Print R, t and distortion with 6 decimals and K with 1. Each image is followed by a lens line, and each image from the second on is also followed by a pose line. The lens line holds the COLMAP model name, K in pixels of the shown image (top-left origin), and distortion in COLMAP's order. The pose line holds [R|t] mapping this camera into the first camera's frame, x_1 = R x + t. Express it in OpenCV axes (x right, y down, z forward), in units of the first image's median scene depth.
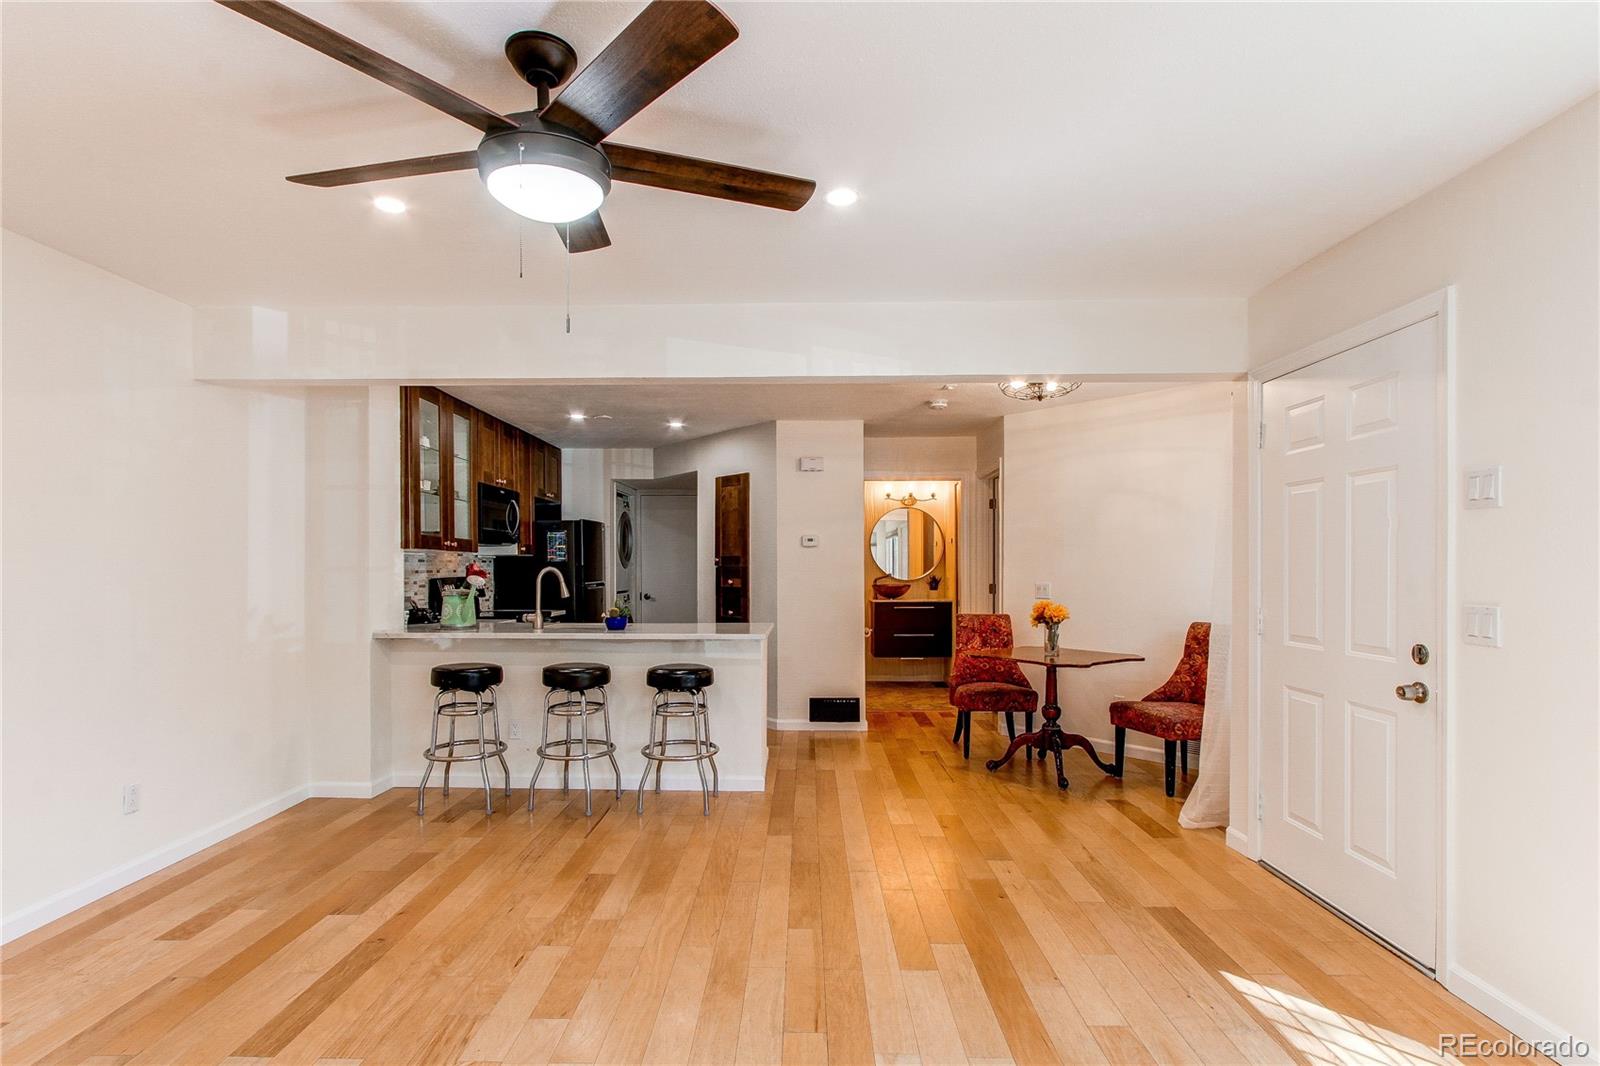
lens RADIAL K [[767.5, 0, 787.8], [0, 767.5, 577.9], [0, 0, 1]] dist [0.004317, 0.002083]
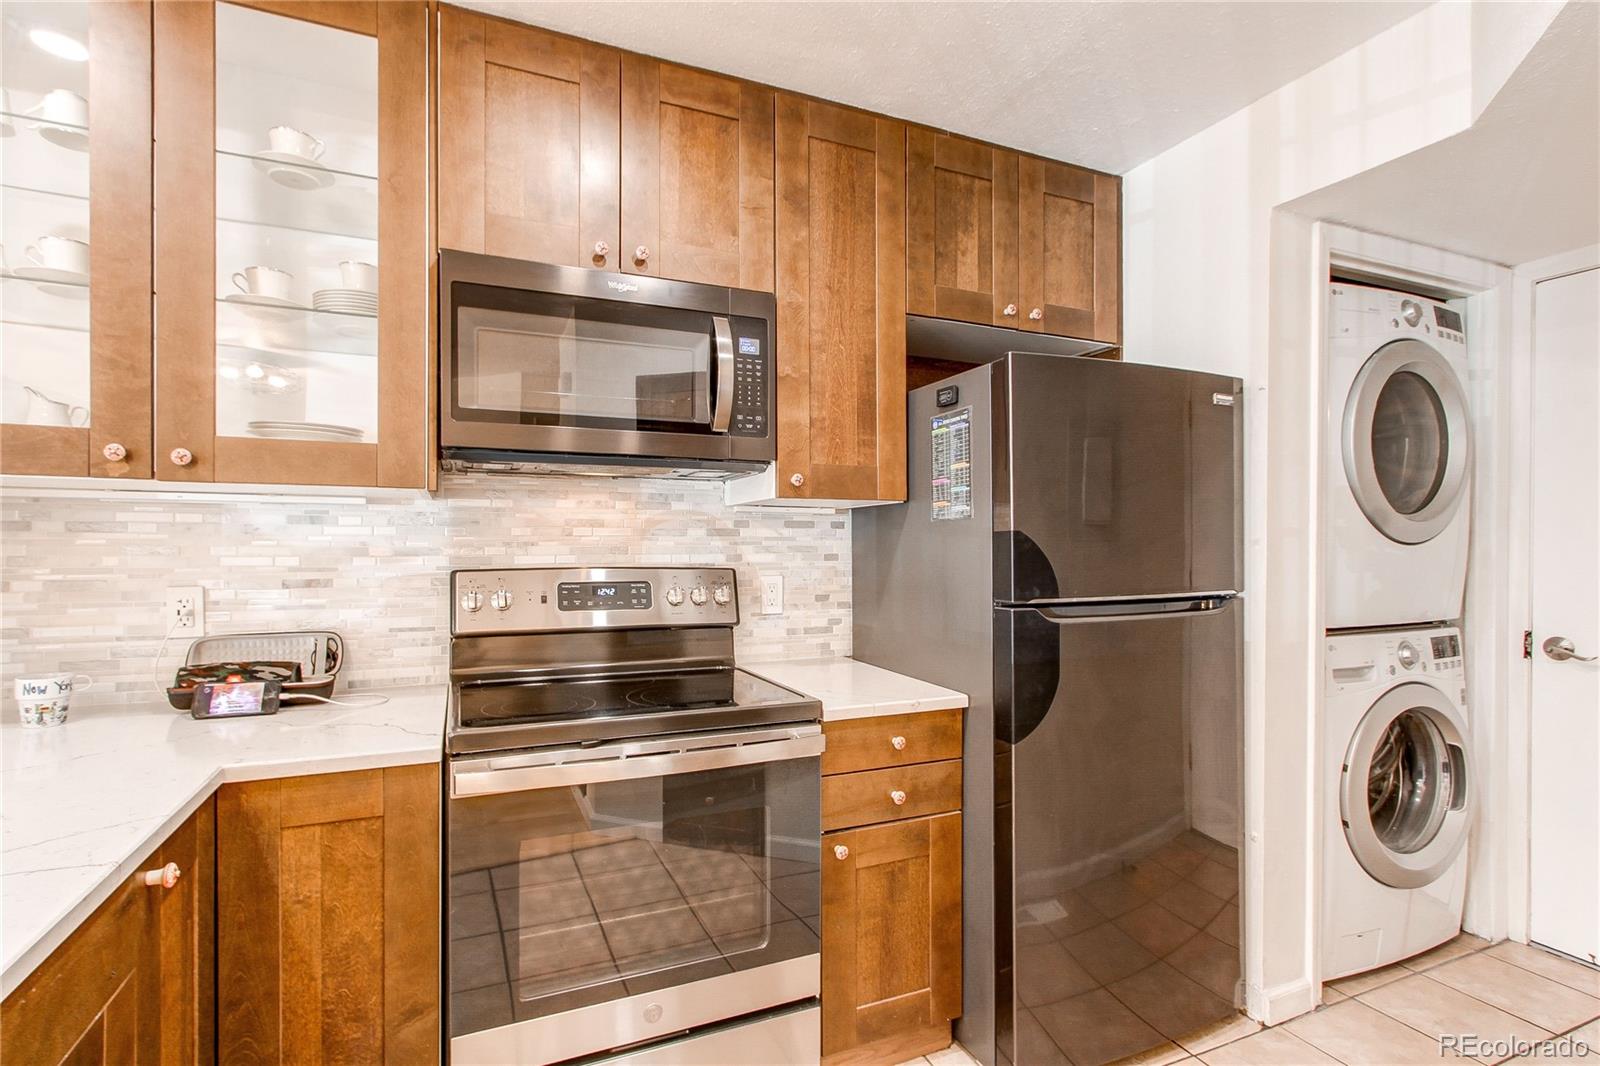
lens RADIAL K [[767.5, 0, 791.7], [0, 767.5, 551.7], [0, 0, 1]] dist [0.004317, 0.002083]
pose [[0.418310, 0.010665, -0.908242, -0.076047], [-0.013629, 0.999892, 0.005464, -0.011838], [0.908202, 0.010093, 0.418411, 0.985595]]
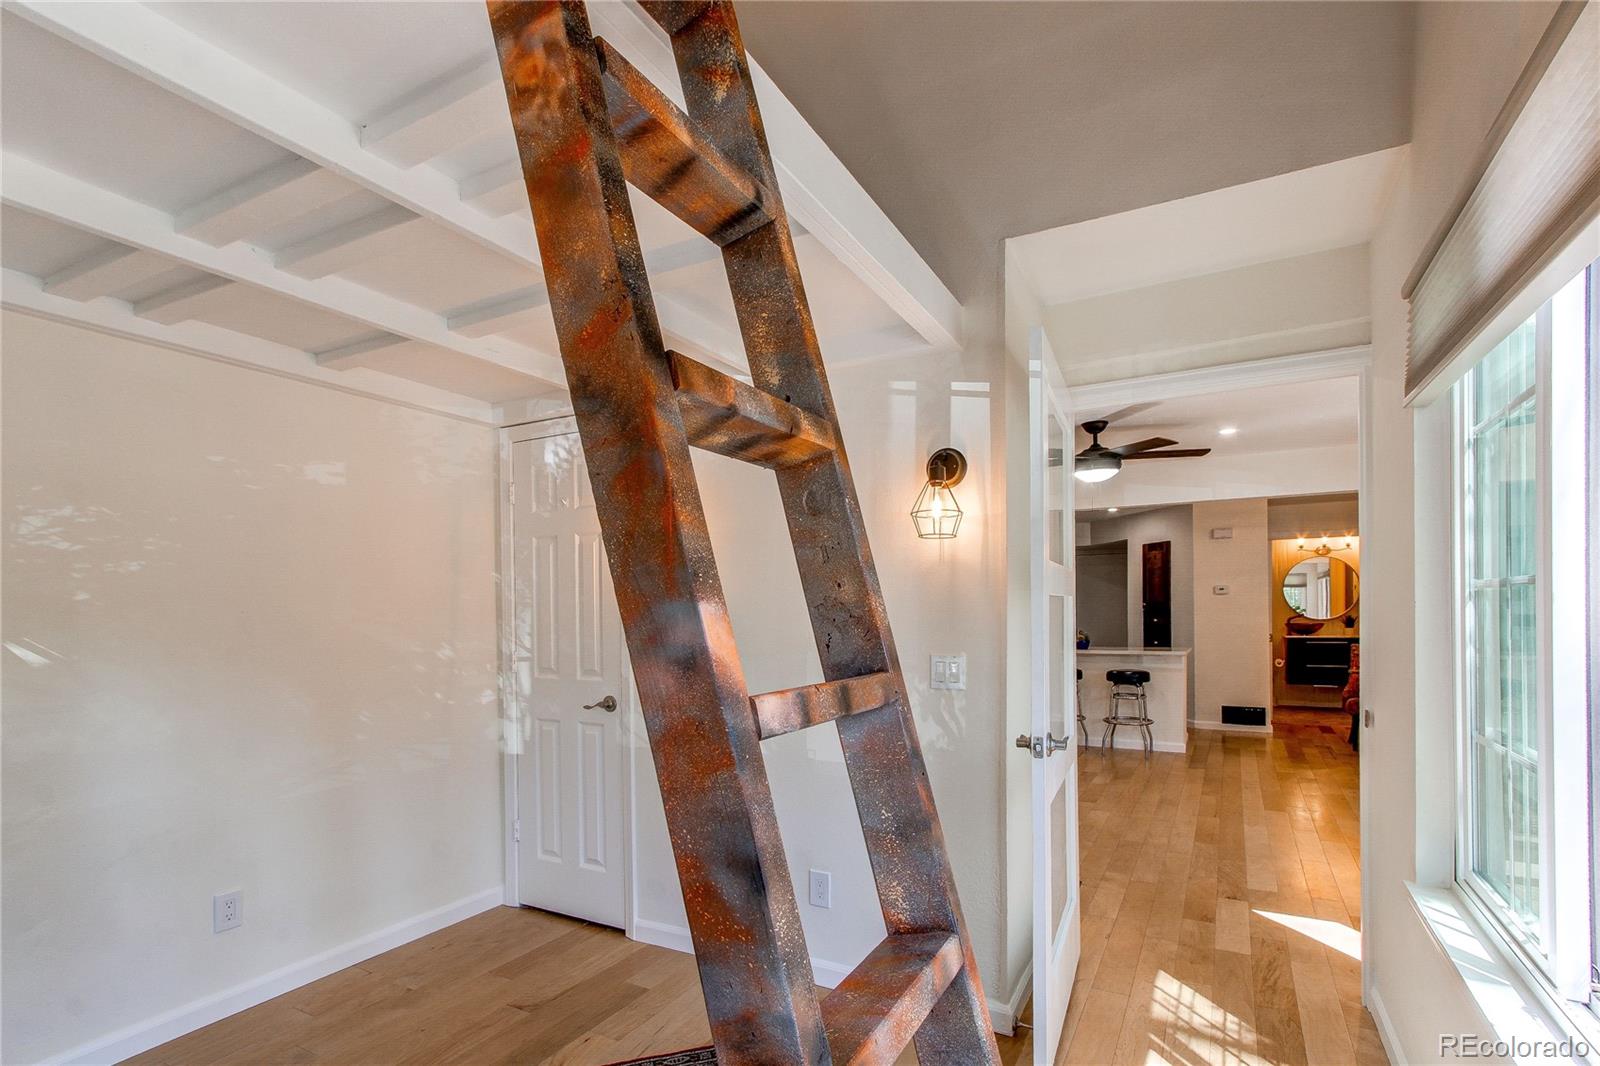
lens RADIAL K [[767.5, 0, 795.6], [0, 767.5, 610.5], [0, 0, 1]] dist [0.004317, 0.002083]
pose [[0.880791, -0.008037, -0.473438, 0.010005], [0.001567, 0.999900, -0.014059, 0.006906], [0.473503, 0.011642, 0.880715, -0.596404]]
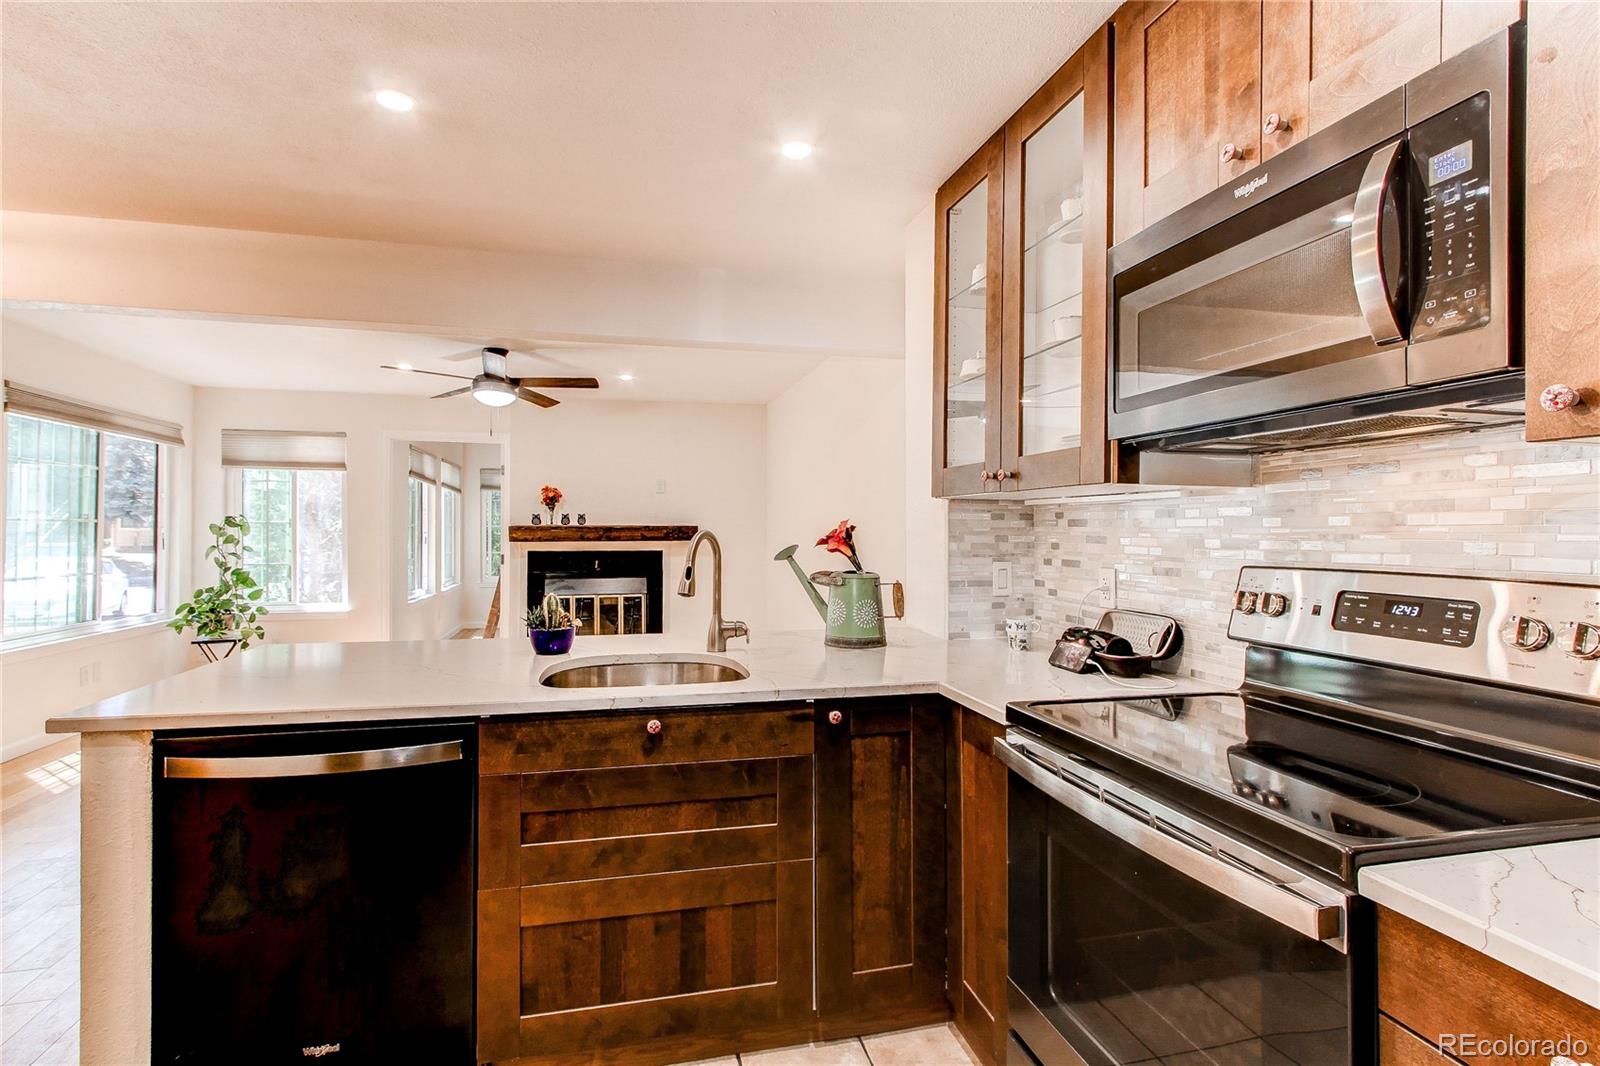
lens RADIAL K [[767.5, 0, 774.7], [0, 767.5, 530.7], [0, 0, 1]] dist [0.004317, 0.002083]
pose [[-0.970292, -0.003502, -0.241913, -0.196644], [-0.006533, 0.999910, 0.011727, -0.015968], [0.241851, 0.012959, -0.970227, 1.245271]]
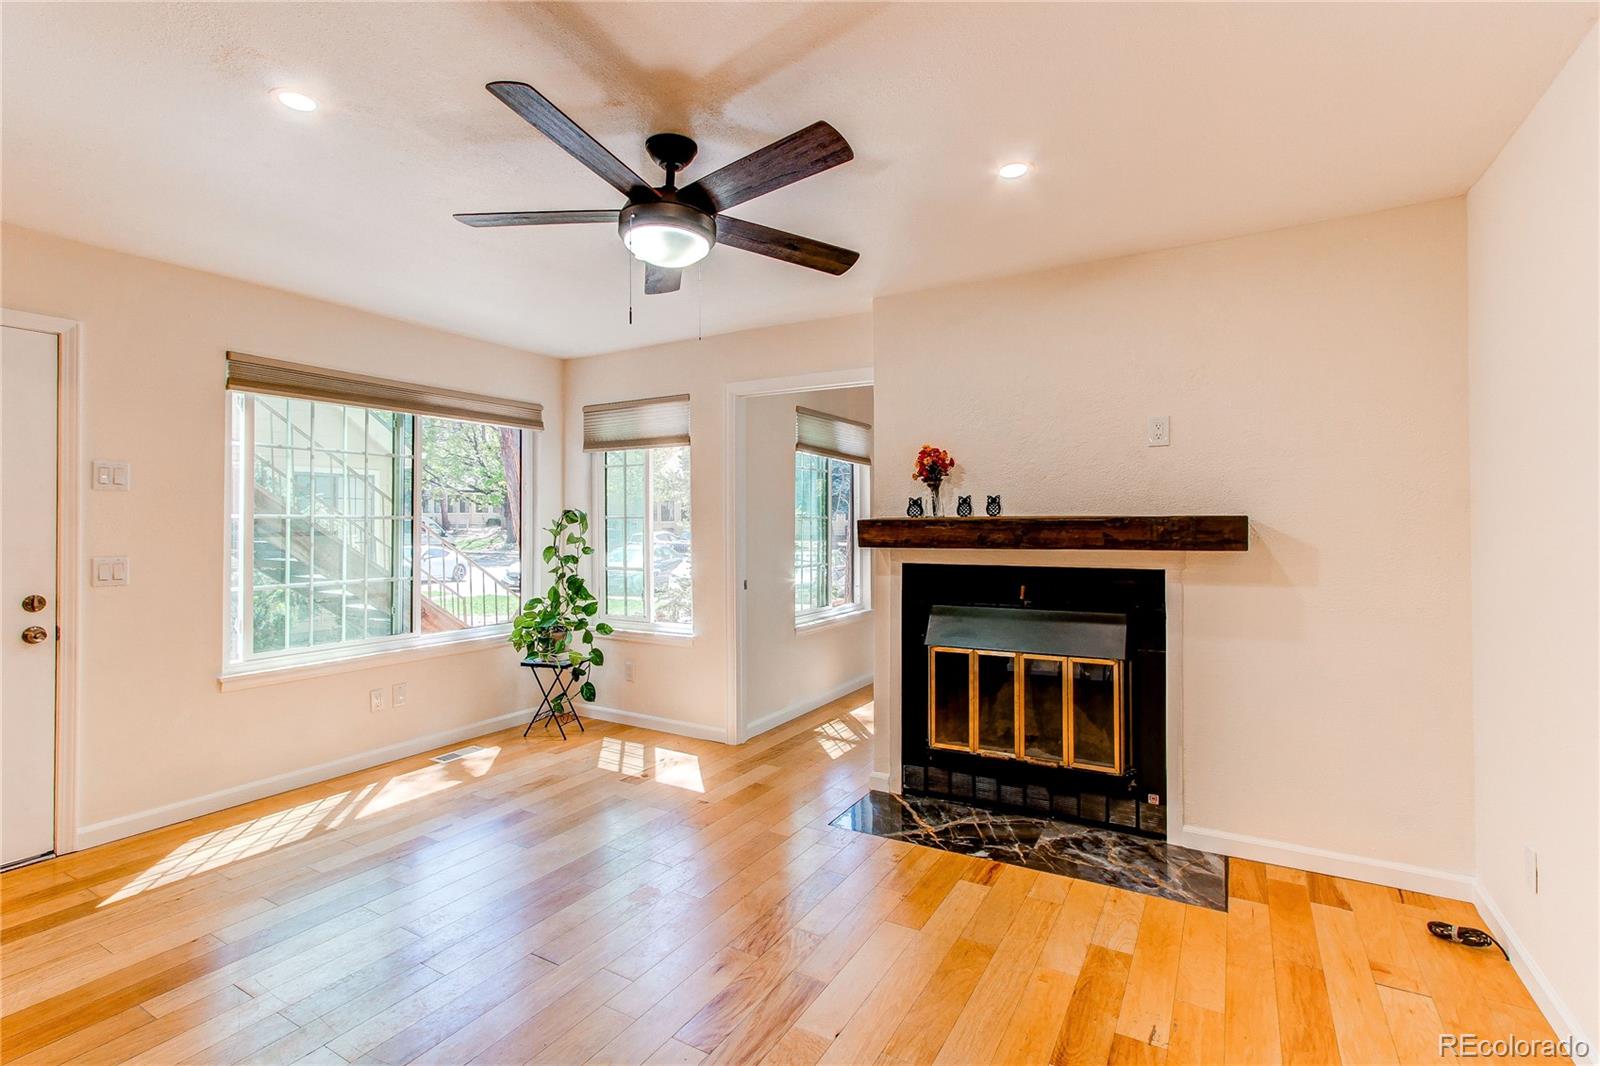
lens RADIAL K [[767.5, 0, 786.8], [0, 767.5, 511.2], [0, 0, 1]] dist [0.004317, 0.002083]
pose [[-0.863241, 0.007908, 0.504730, -0.365619], [0.010594, 0.999941, 0.002452, -0.016457], [-0.504681, 0.007463, -0.863274, 0.643375]]
